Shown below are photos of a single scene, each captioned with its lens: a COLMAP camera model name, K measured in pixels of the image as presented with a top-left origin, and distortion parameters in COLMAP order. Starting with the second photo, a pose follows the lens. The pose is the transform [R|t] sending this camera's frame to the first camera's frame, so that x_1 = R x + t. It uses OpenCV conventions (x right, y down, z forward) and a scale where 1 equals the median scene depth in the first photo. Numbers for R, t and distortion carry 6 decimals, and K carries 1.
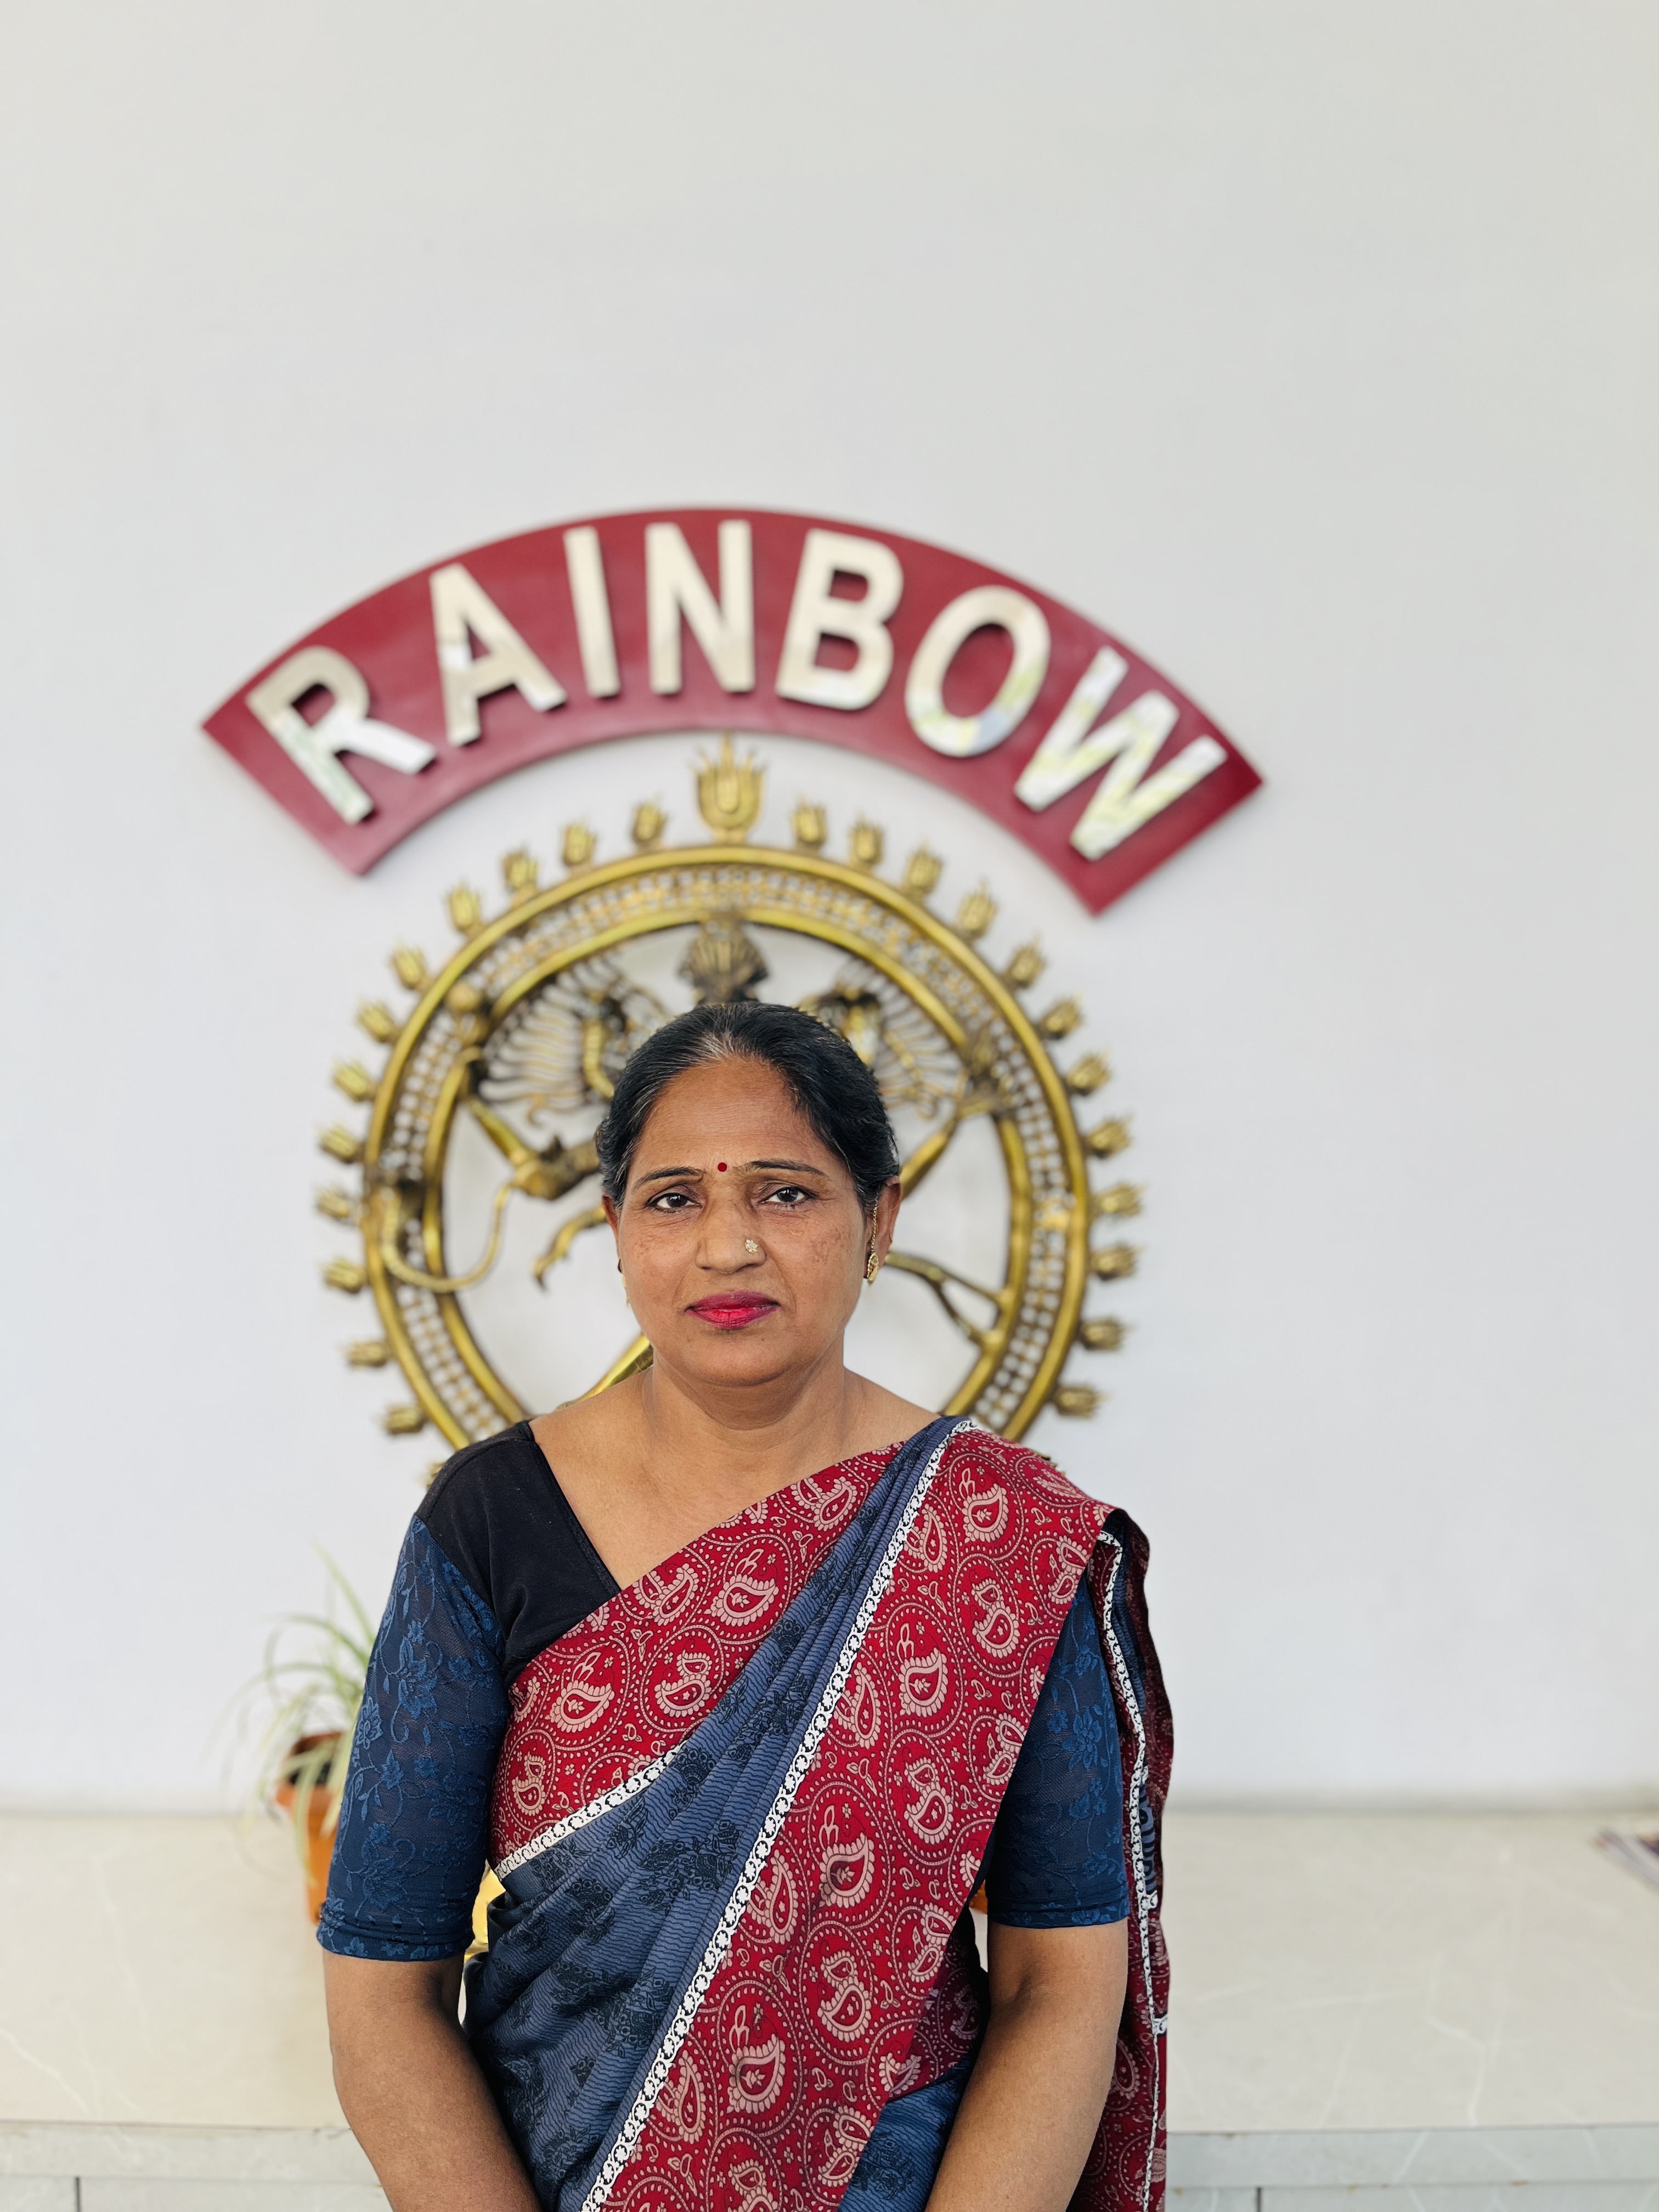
lens RADIAL K [[1678.8, 0, 825.4], [0, 1678.8, 1100.5], [0, 0, 1]] dist [0.076649, -0.129727]
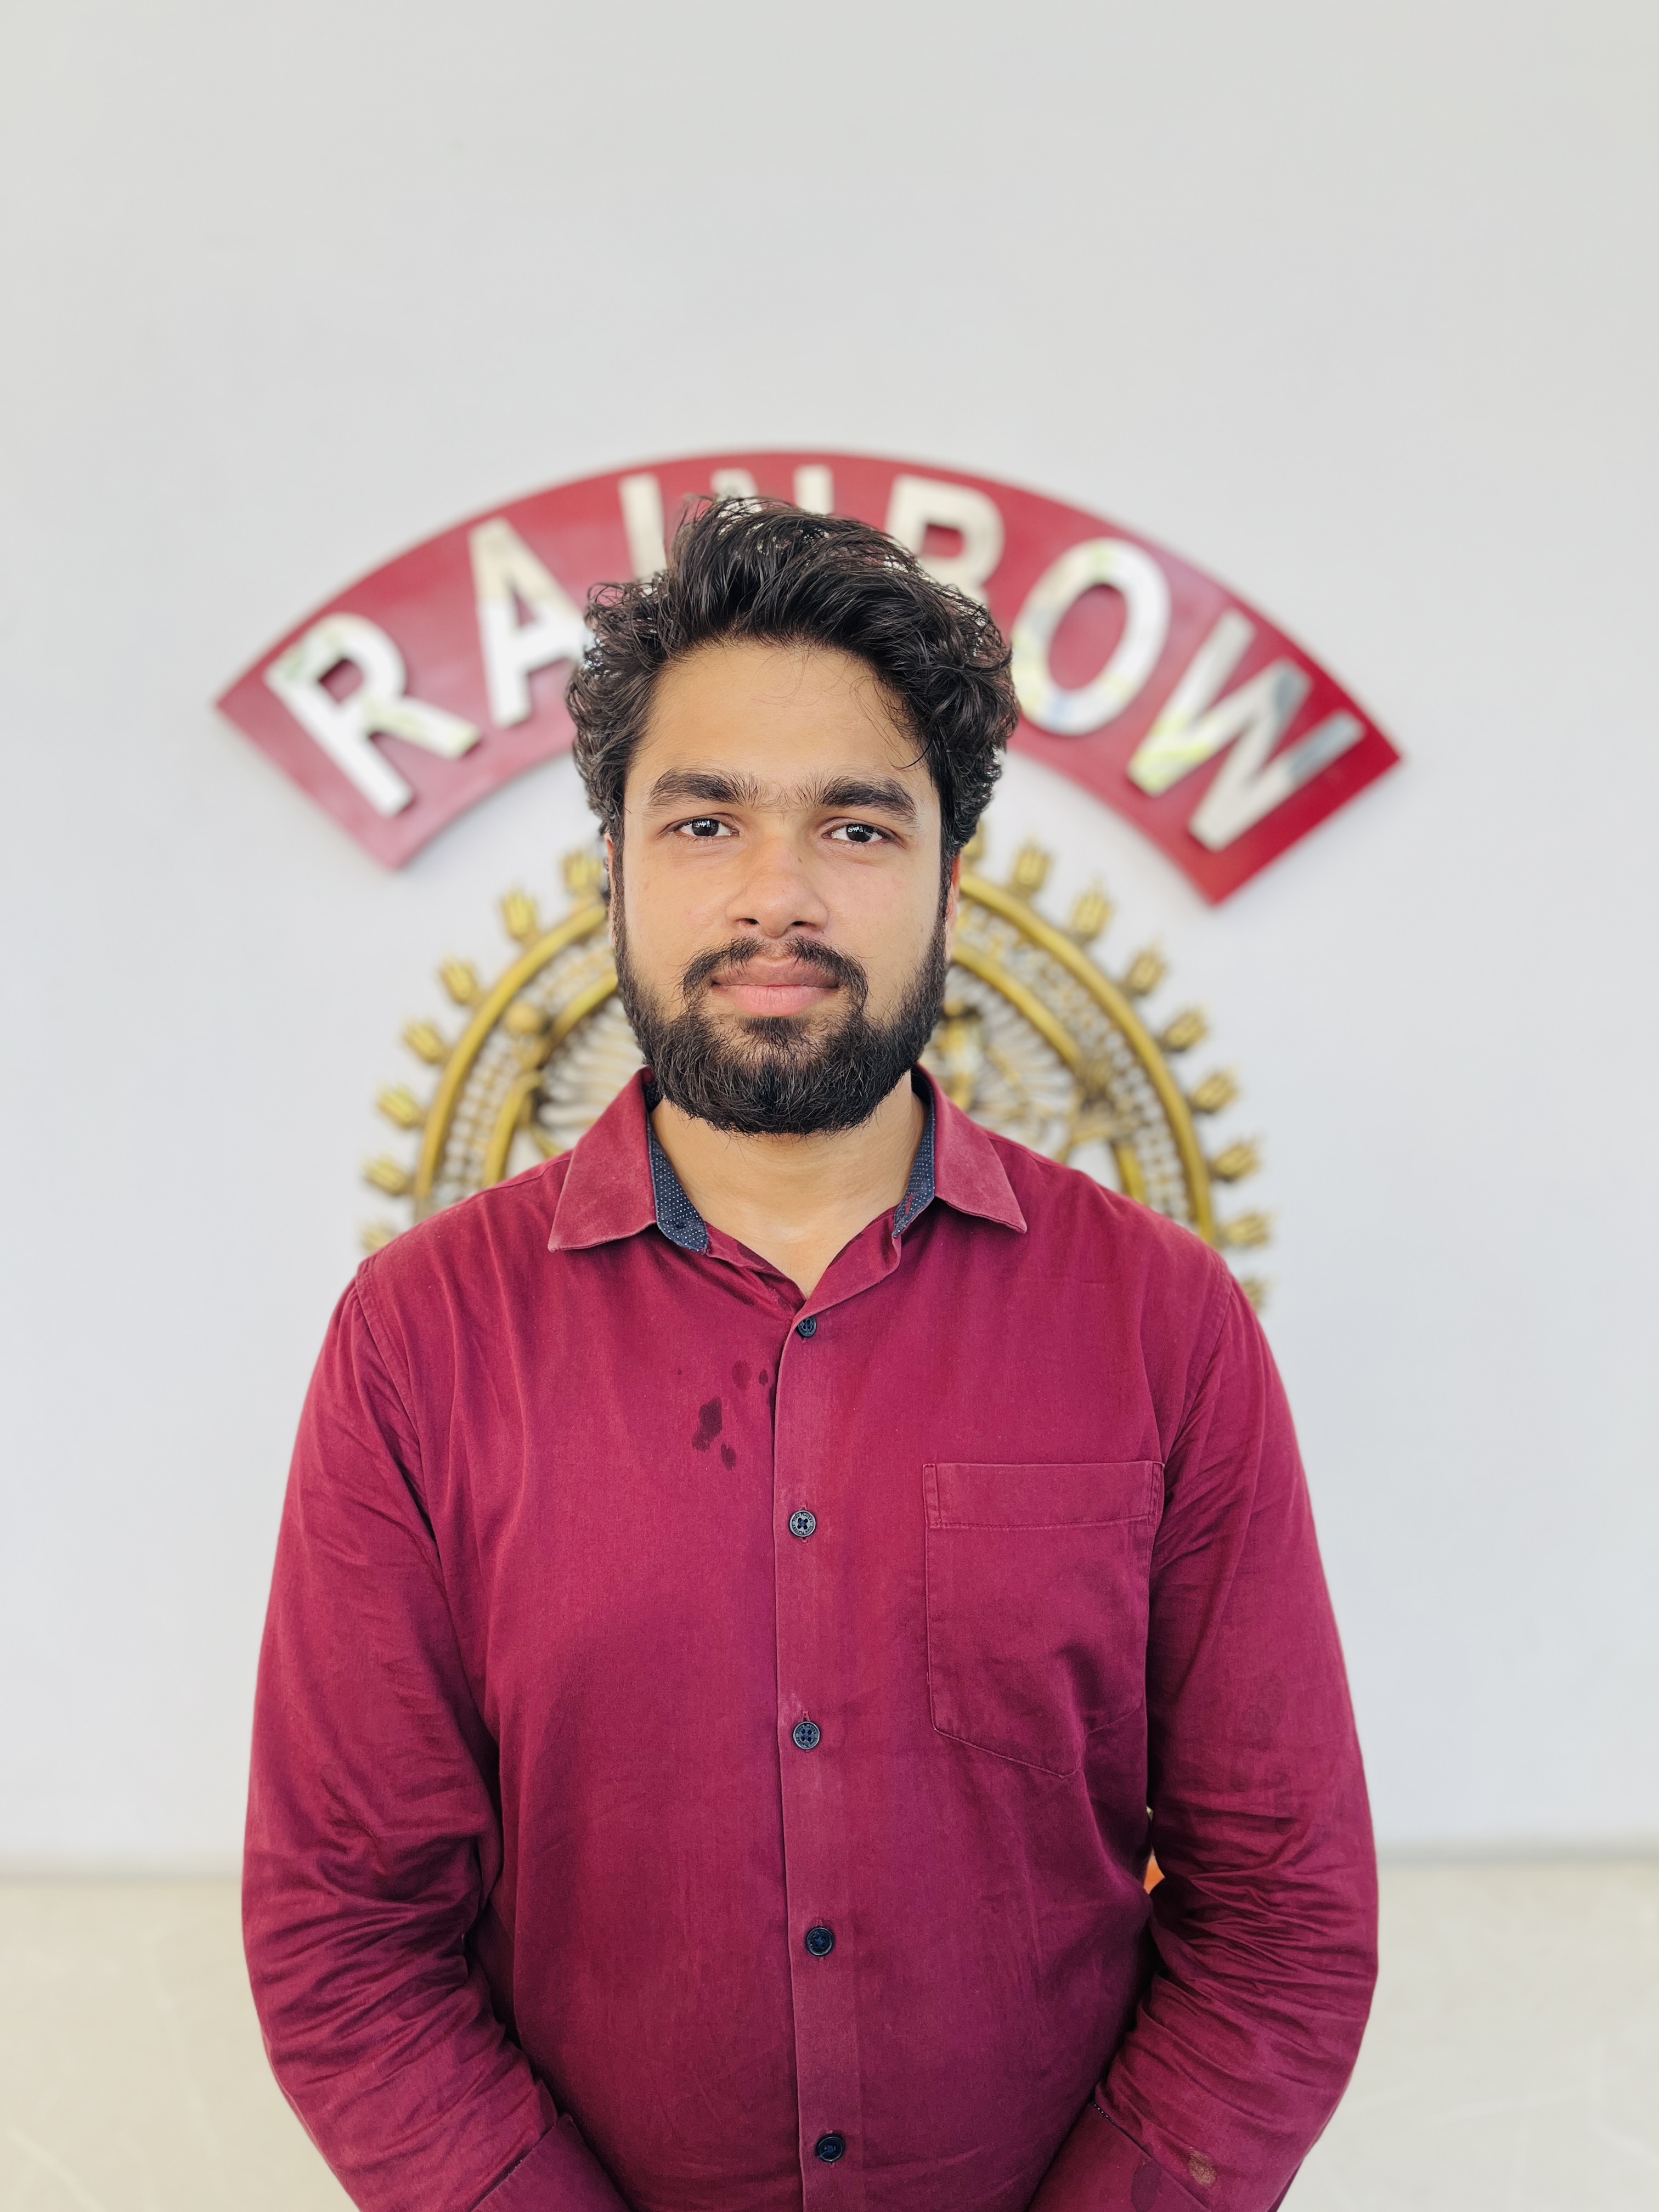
lens RADIAL K [[1678.8, 0, 825.4], [0, 1678.8, 1100.5], [0, 0, 1]] dist [0.076649, -0.129727]
pose [[0.999935, -0.009740, 0.005909, -0.057452], [0.009334, 0.997828, 0.065209, -0.071843], [-0.006532, -0.065149, 0.997854, 0.098157]]
